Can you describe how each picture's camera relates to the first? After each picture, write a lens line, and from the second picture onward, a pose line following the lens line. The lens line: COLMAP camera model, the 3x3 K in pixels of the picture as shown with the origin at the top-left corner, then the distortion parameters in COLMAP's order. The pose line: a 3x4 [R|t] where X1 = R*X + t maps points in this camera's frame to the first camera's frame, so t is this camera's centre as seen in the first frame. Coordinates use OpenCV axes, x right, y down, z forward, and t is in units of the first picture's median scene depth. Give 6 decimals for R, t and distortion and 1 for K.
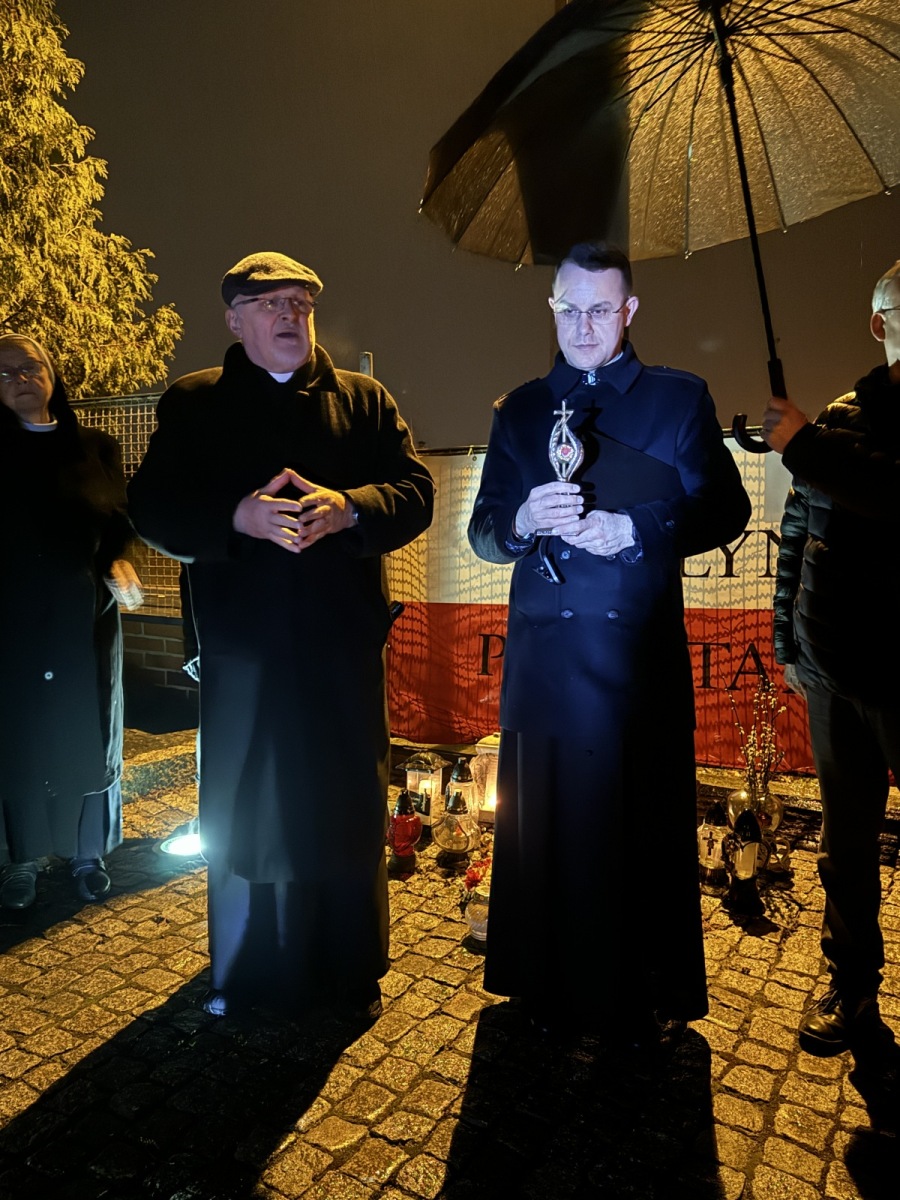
lens RADIAL K [[903.6, 0, 445.8], [0, 903.6, 597.7], [0, 0, 1]] dist [-0.000522, -0.002631]
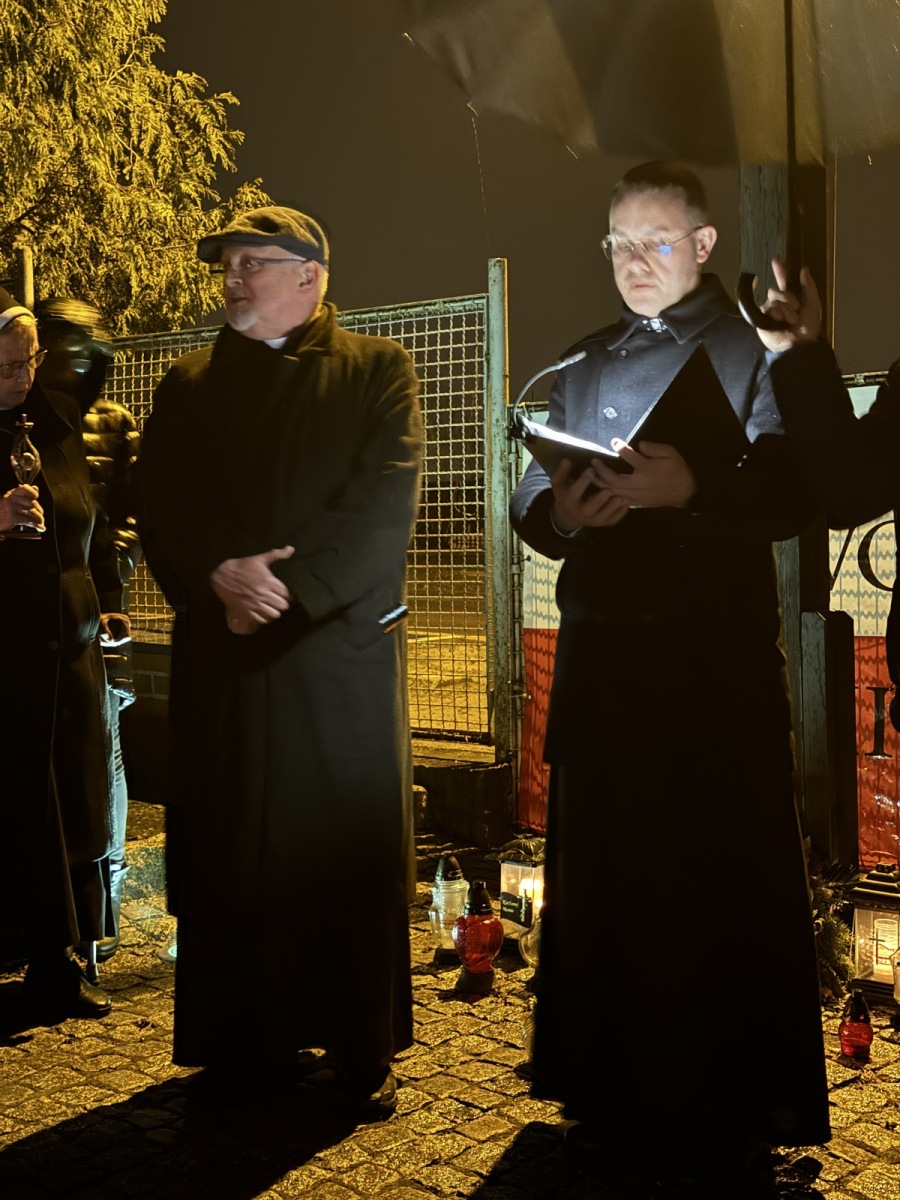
lens RADIAL K [[1705.2, 0, 460.0], [0, 1705.2, 579.5], [0, 0, 1]] dist [0.126475, 0.000000]
pose [[0.974575, -0.003154, -0.224039, 0.147879], [-0.006465, 0.999089, -0.042188, 0.018689], [0.223968, 0.042563, 0.973667, -0.210073]]
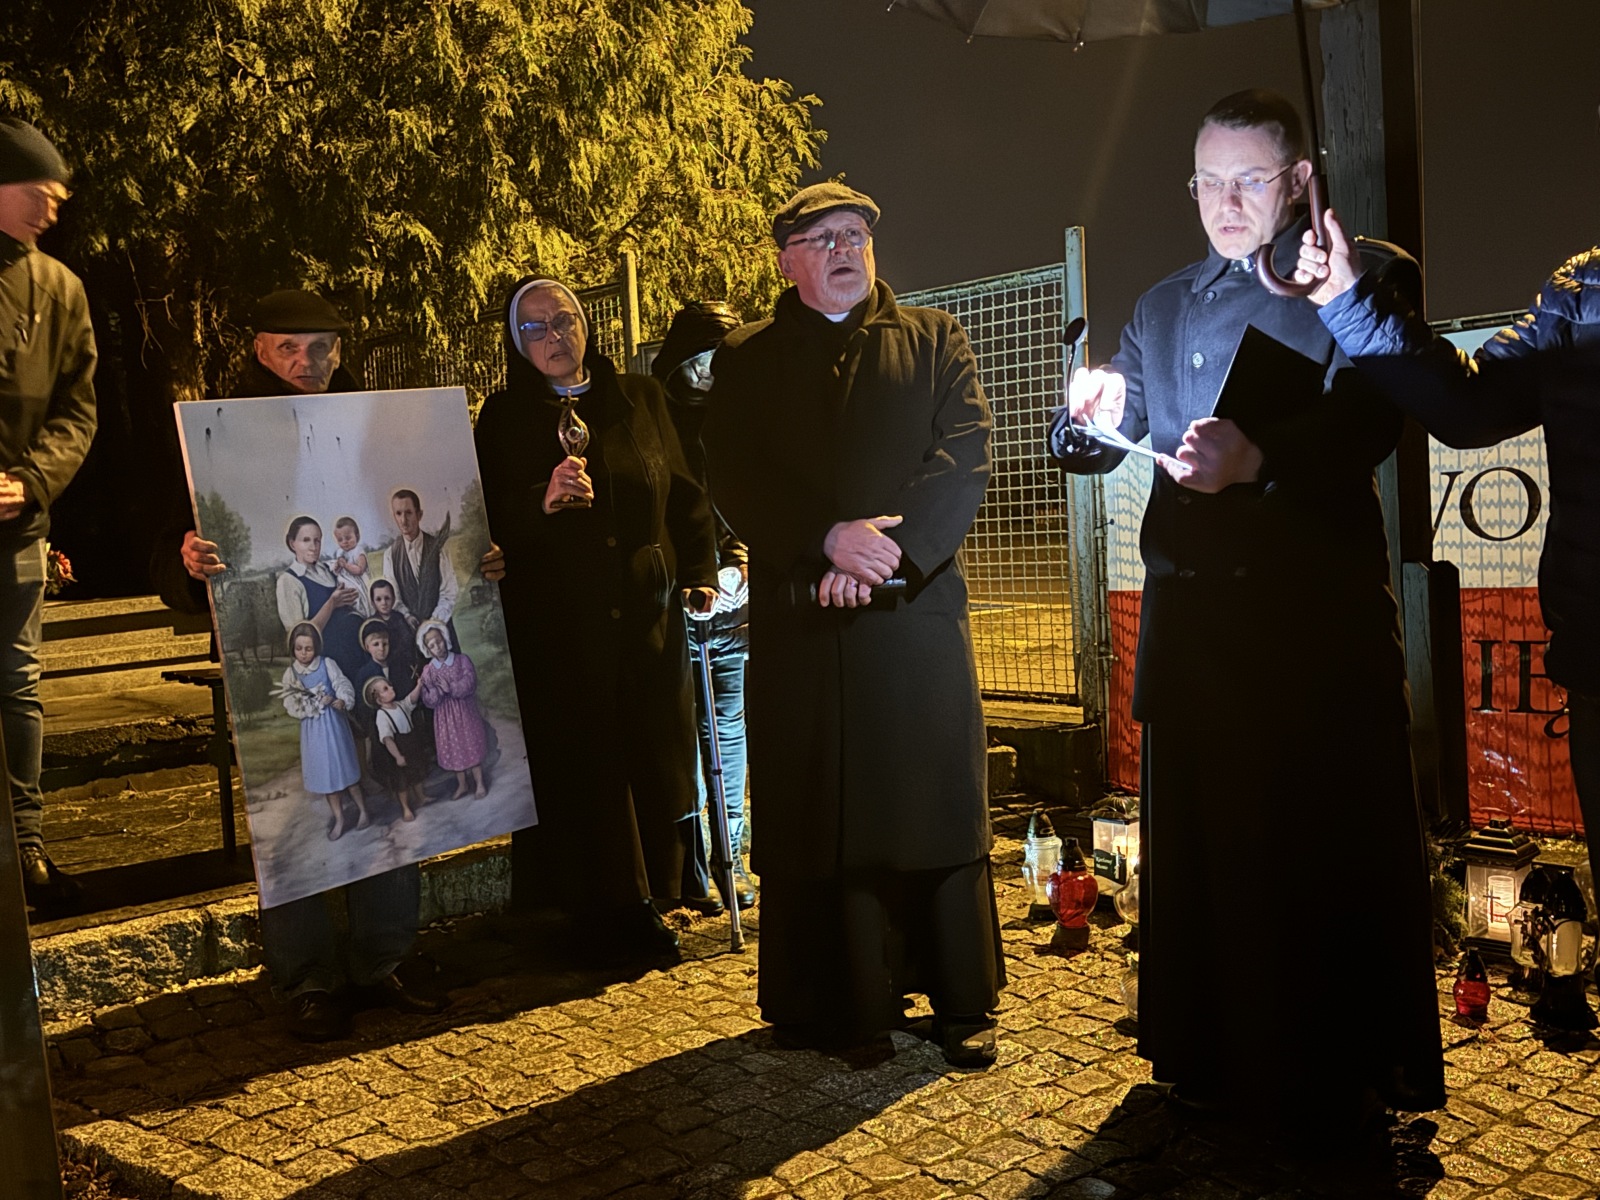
lens RADIAL K [[1581.5, 0, 811.8], [0, 1581.5, 599.3], [0, 0, 1]] dist [0.098431, 0.000000]
pose [[0.931538, -0.022051, -0.362974, 0.137295], [0.016340, 0.999690, -0.018798, 0.025123], [0.363276, 0.011580, 0.931610, -0.167687]]
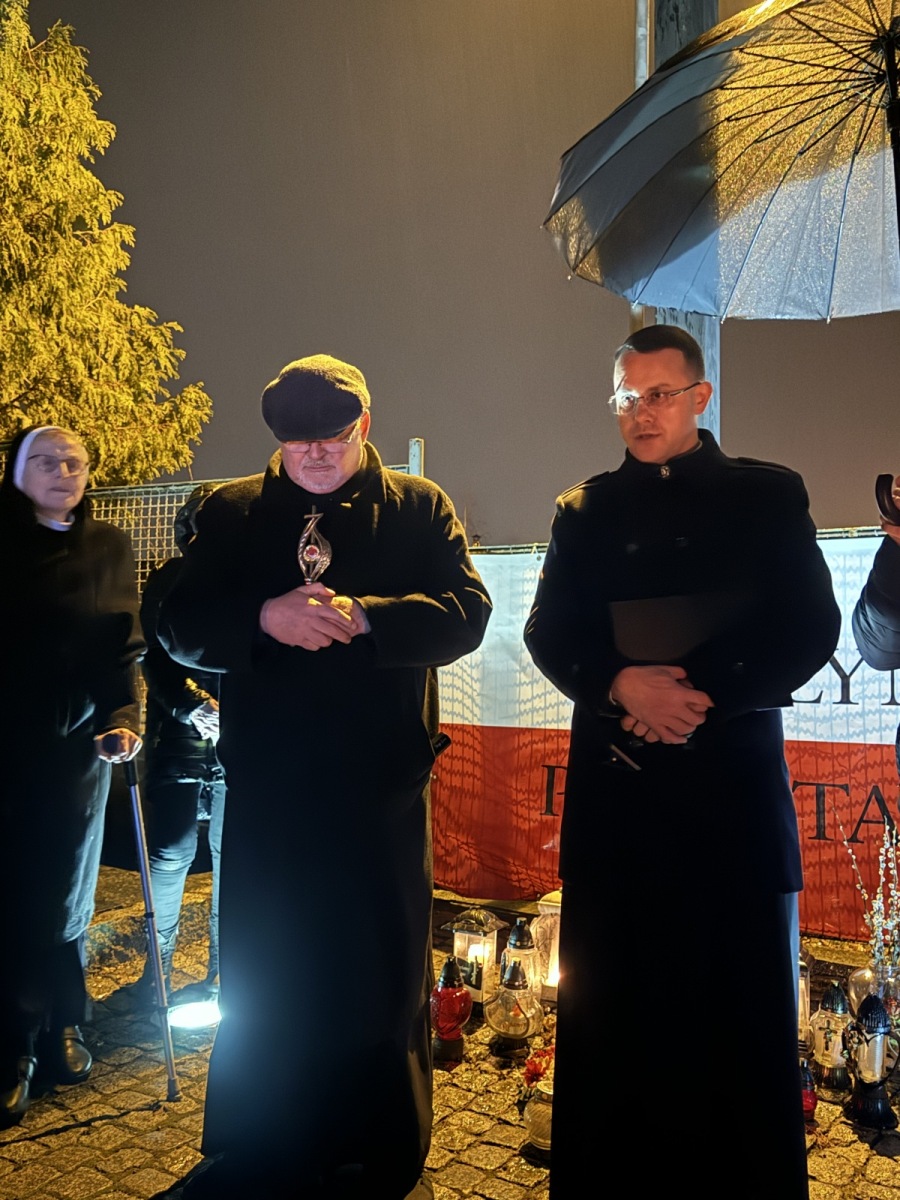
lens RADIAL K [[1068.1, 0, 447.1], [0, 1068.1, 594.3], [0, 0, 1]] dist [0.067891, -0.102923]
pose [[0.998465, 0.012941, -0.053853, -0.000881], [-0.019108, 0.993108, -0.115633, -0.001495], [0.051986, 0.116484, 0.991831, -0.013986]]
